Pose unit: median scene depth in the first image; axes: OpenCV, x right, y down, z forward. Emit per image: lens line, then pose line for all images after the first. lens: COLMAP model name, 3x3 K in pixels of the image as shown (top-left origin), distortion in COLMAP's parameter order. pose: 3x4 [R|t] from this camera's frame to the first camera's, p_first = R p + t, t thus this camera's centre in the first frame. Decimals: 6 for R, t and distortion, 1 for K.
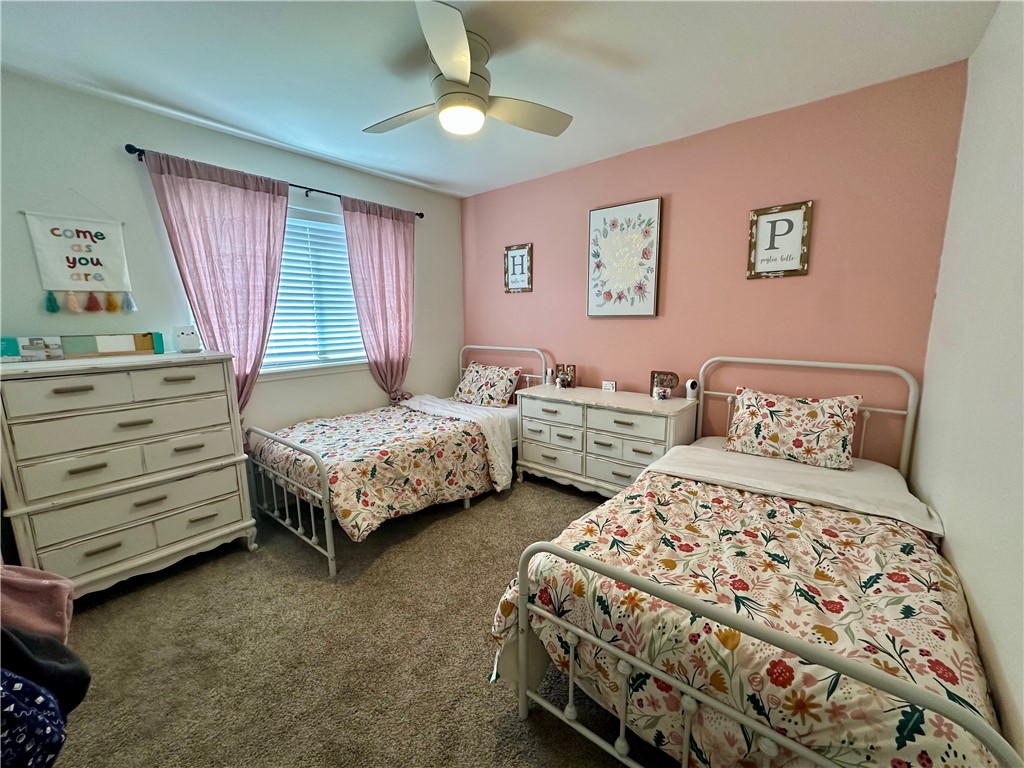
lens RADIAL K [[408.1, 0, 512.0], [0, 408.1, 384.0], [0, 0, 1]] dist [-0.000894, 0.000370]
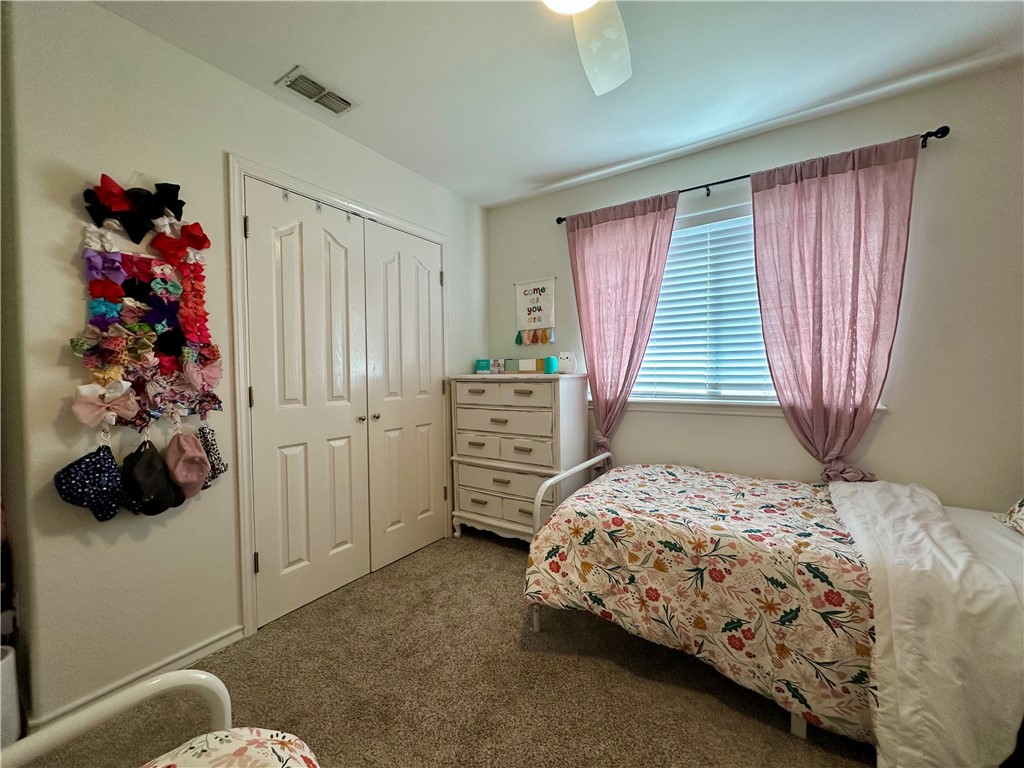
lens RADIAL K [[408.1, 0, 512.0], [0, 408.1, 384.0], [0, 0, 1]] dist [-0.000894, 0.000370]
pose [[0.105574, 0.045473, -0.993371, 0.338567], [-0.153540, 0.987720, 0.028897, -0.055429], [0.982486, 0.149471, 0.111260, 0.667593]]
